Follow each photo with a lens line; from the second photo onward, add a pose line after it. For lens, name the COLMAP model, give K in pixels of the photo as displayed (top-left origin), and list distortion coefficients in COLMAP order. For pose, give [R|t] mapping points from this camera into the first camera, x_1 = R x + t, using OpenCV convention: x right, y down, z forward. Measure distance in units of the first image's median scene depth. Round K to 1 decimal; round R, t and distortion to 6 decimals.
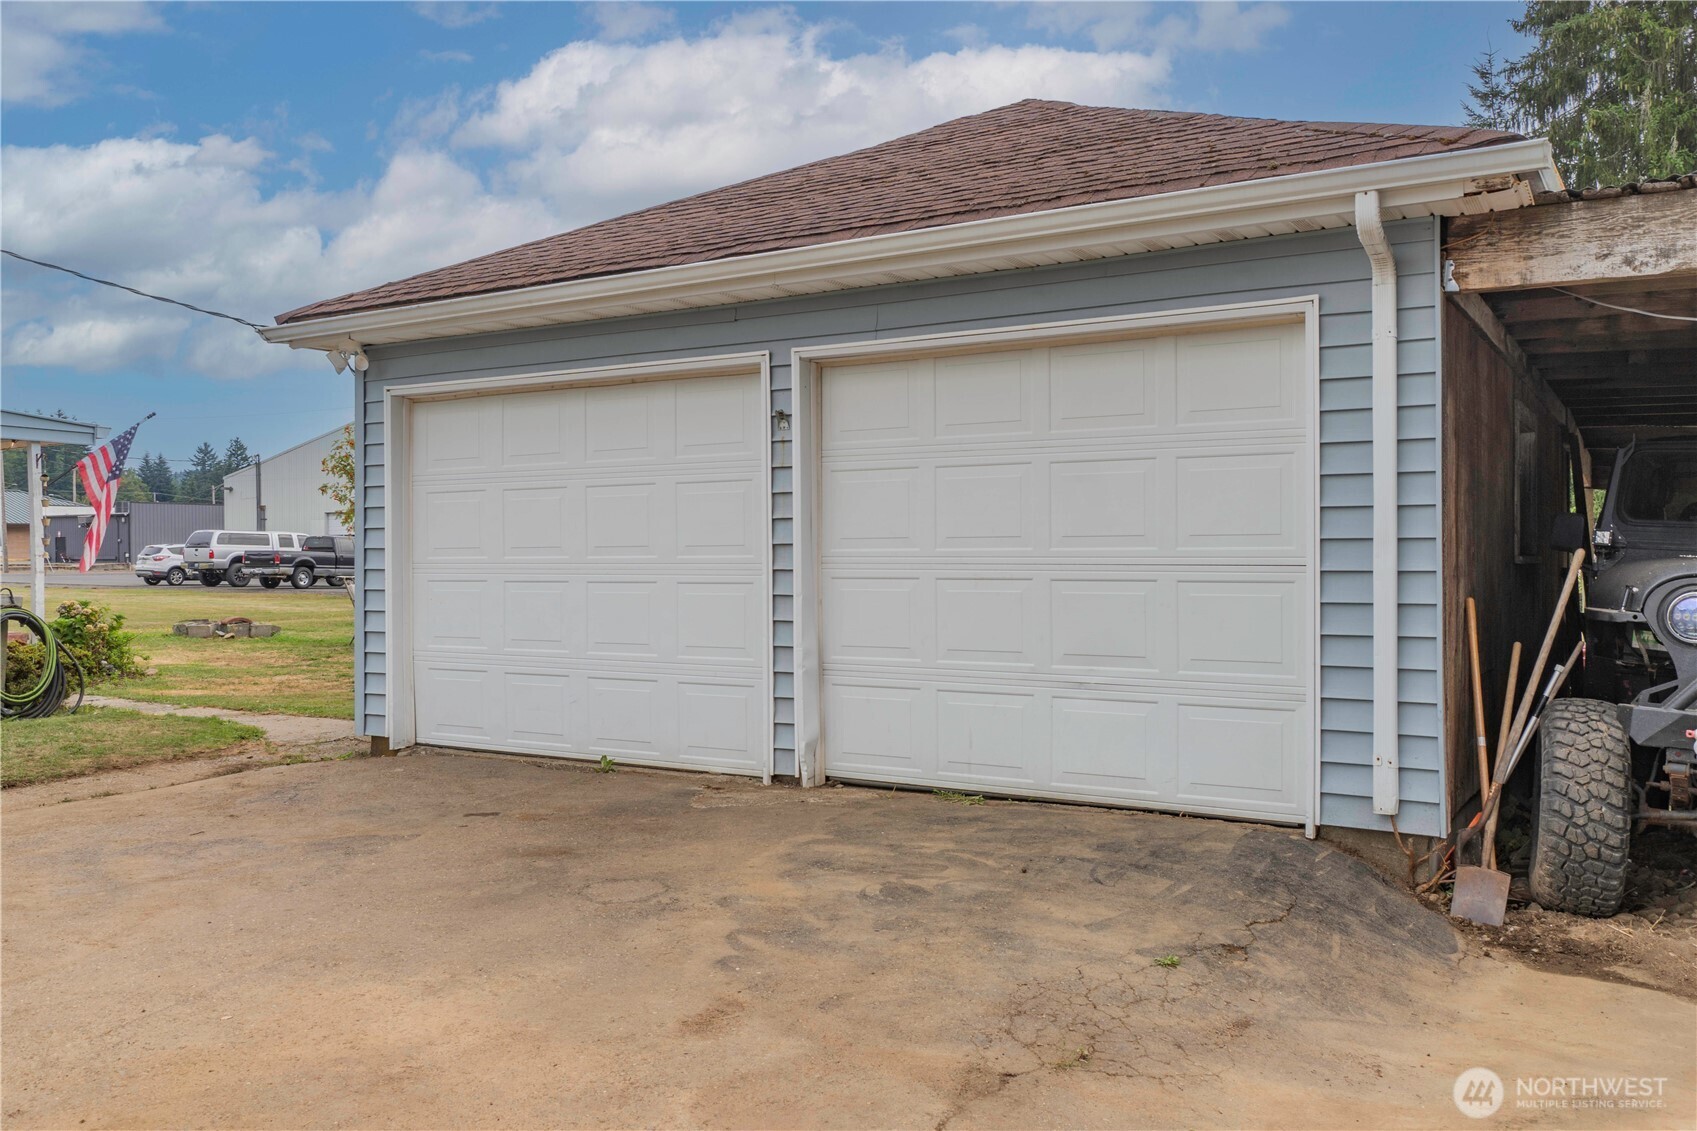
lens RADIAL K [[1372.9, 0, 848.5], [0, 1372.9, 565.5], [0, 0, 1]] dist [-0.001508, 0.003706]
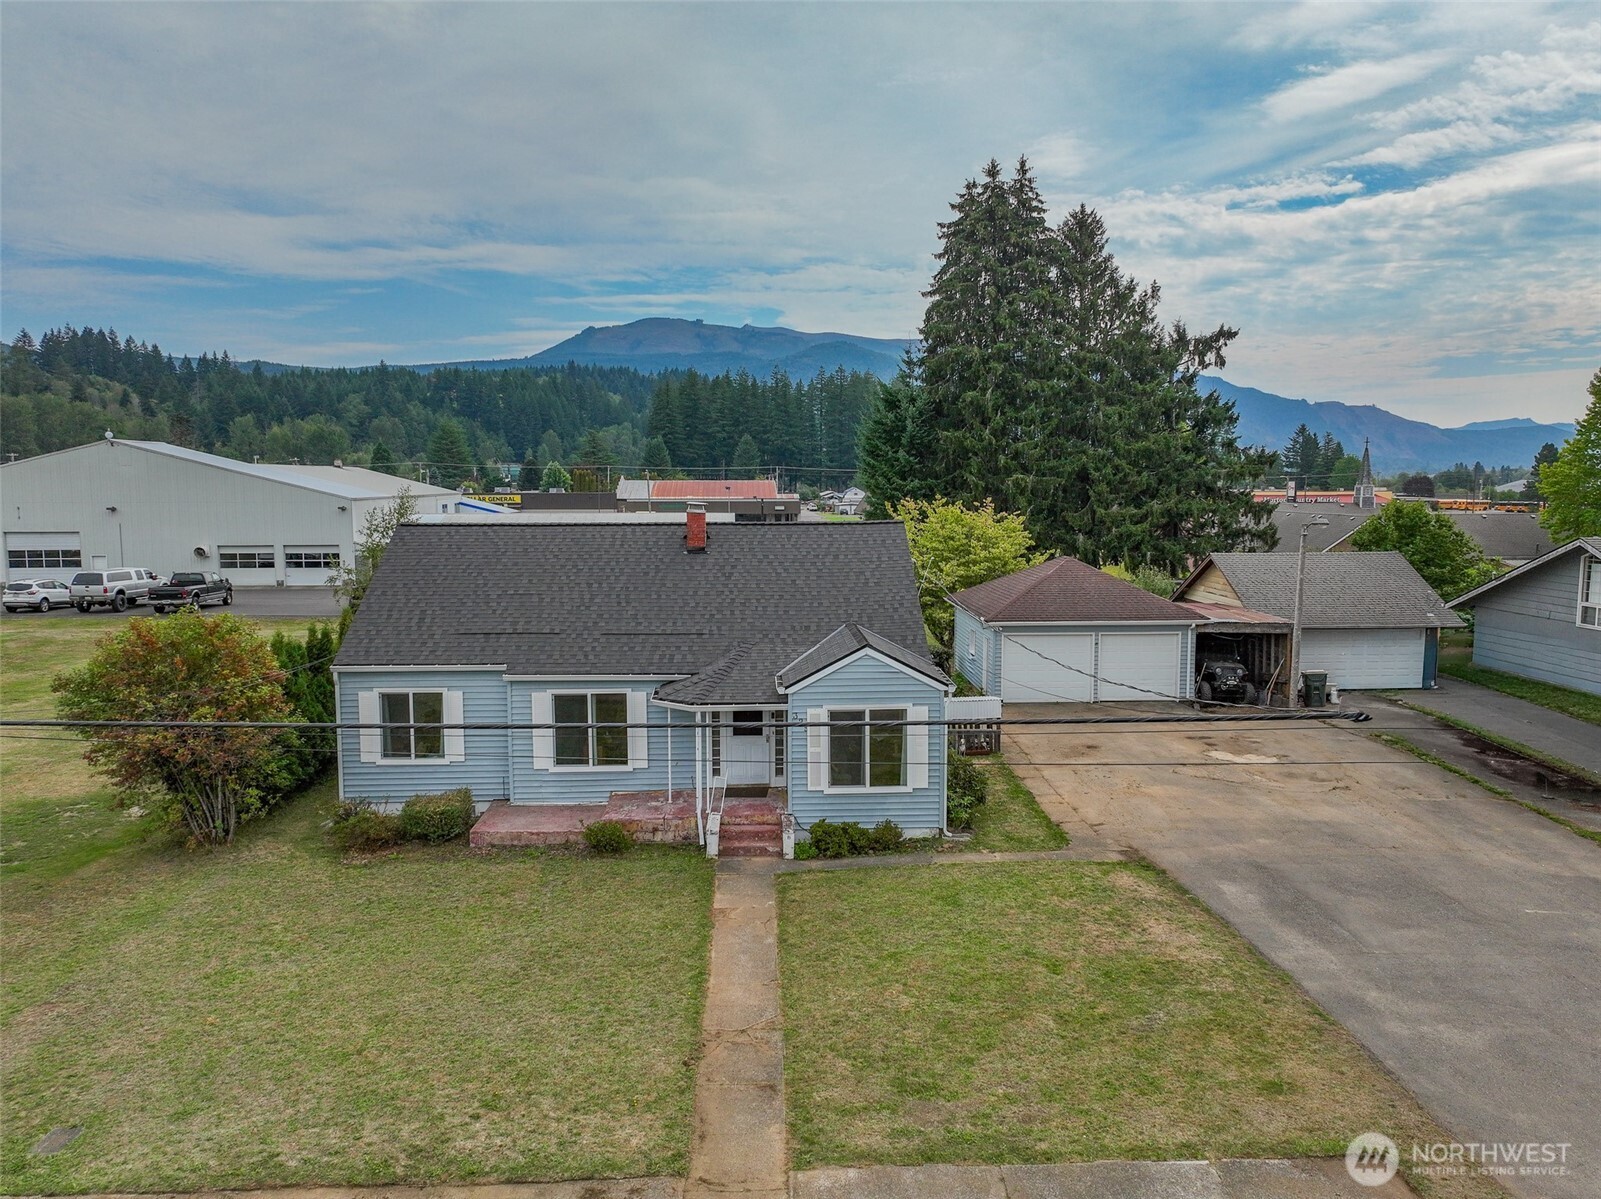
lens RADIAL K [[1164.0, 0, 800.5], [0, 1164.0, 599.5], [0, 0, 1]] dist [-0.000530, 0.006192]
pose [[0.828863, -0.053315, 0.556905, -4.665339], [0.001322, 0.995633, 0.093349, -0.916420], [-0.559450, -0.076637, 0.825314, -2.919240]]
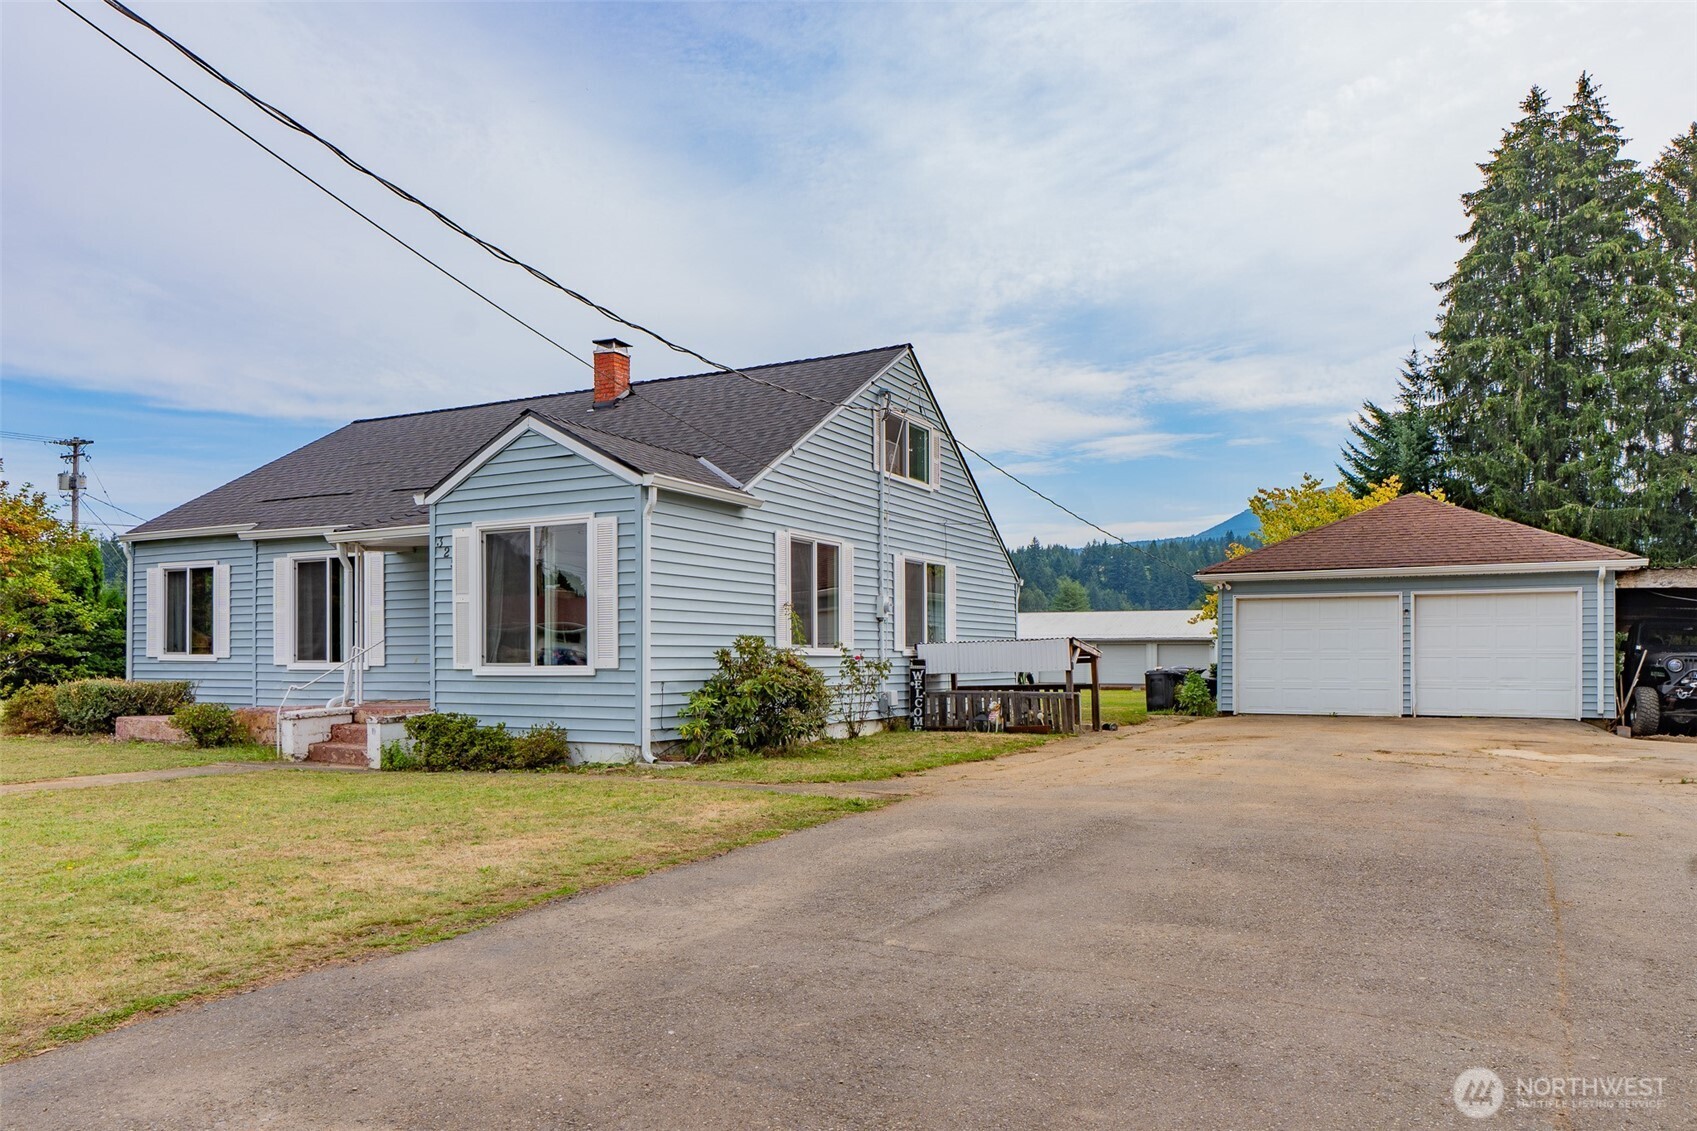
lens RADIAL K [[1178.0, 0, 845.6], [0, 1178.0, 658.1], [0, 0, 1]] dist [-0.001970, -0.002985]
pose [[0.997393, 0.007562, 0.071771, -1.954231], [-0.006750, 0.999911, -0.011551, 0.064294], [-0.071851, 0.011036, 0.997354, -2.172718]]
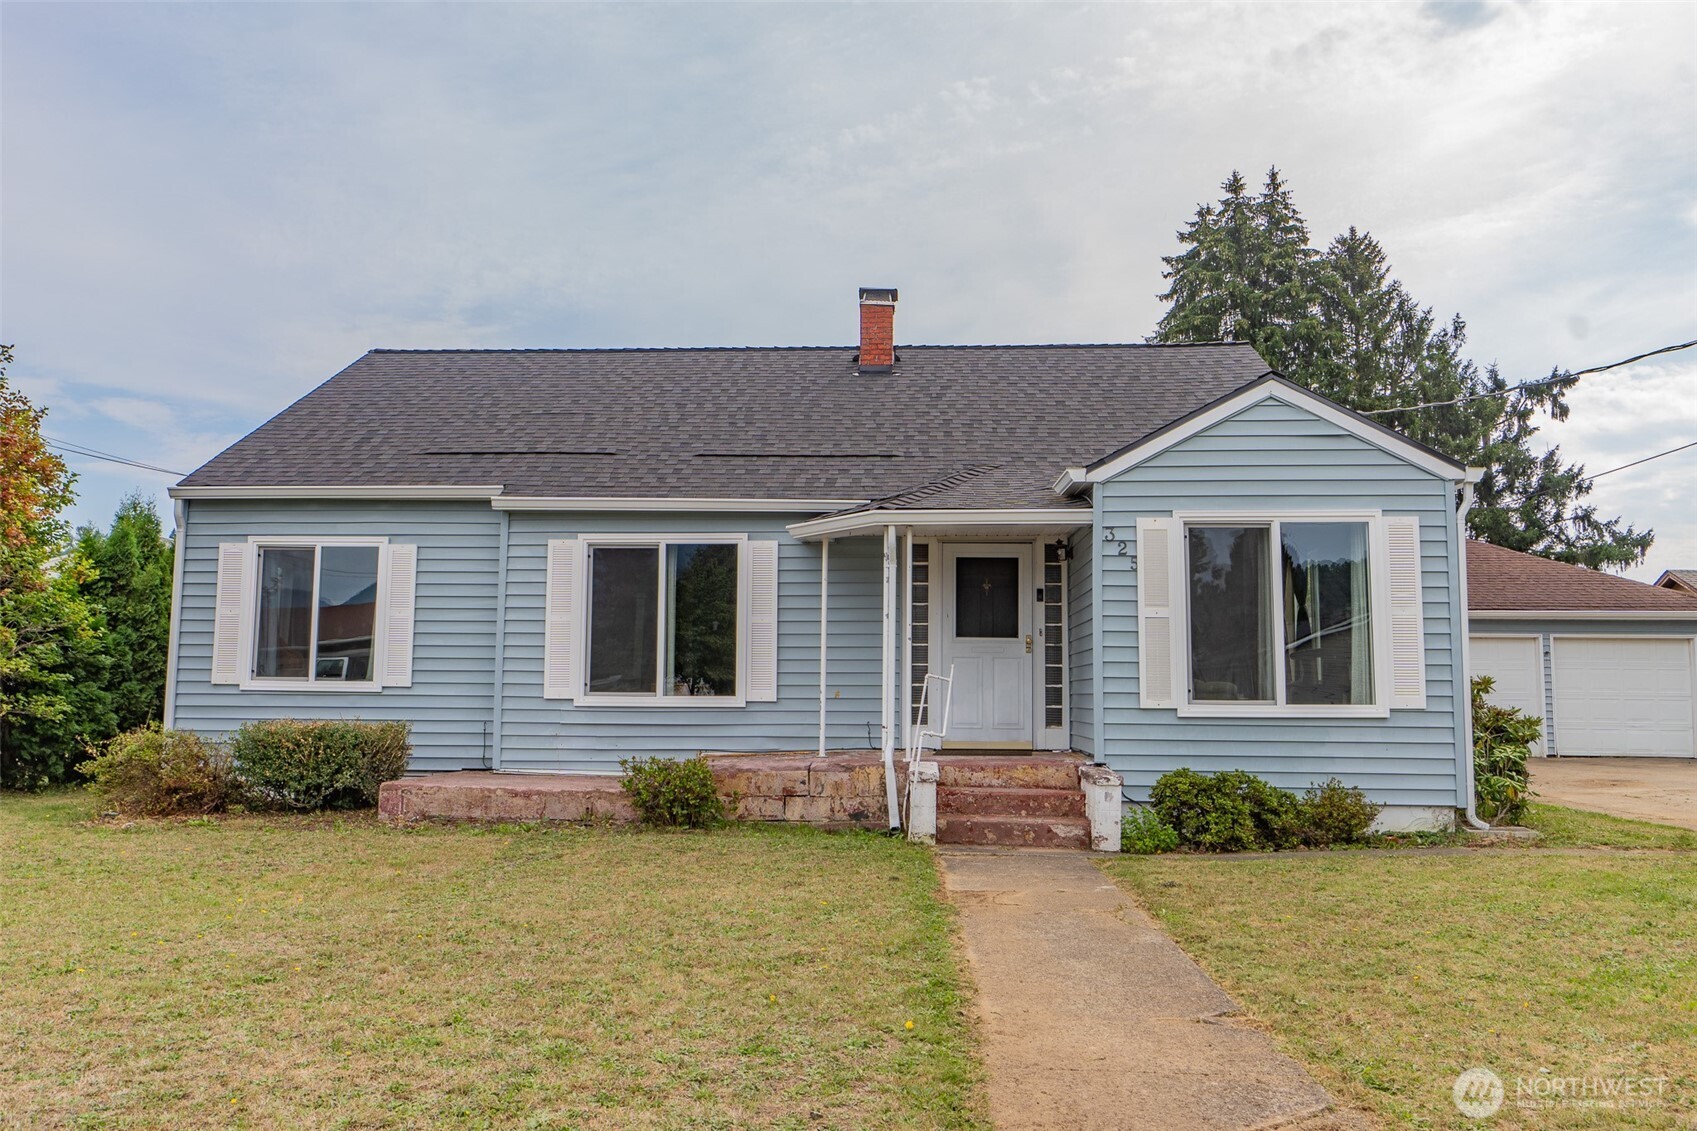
lens RADIAL K [[1297.3, 0, 830.1], [0, 1297.3, 567.5], [0, 0, 1]] dist [-0.005719, 0.002842]
pose [[0.880385, 0.062155, 0.470169, -3.819357], [-0.010951, 0.993775, -0.110868, 0.074810], [-0.474133, 0.092458, 0.875585, -1.252609]]
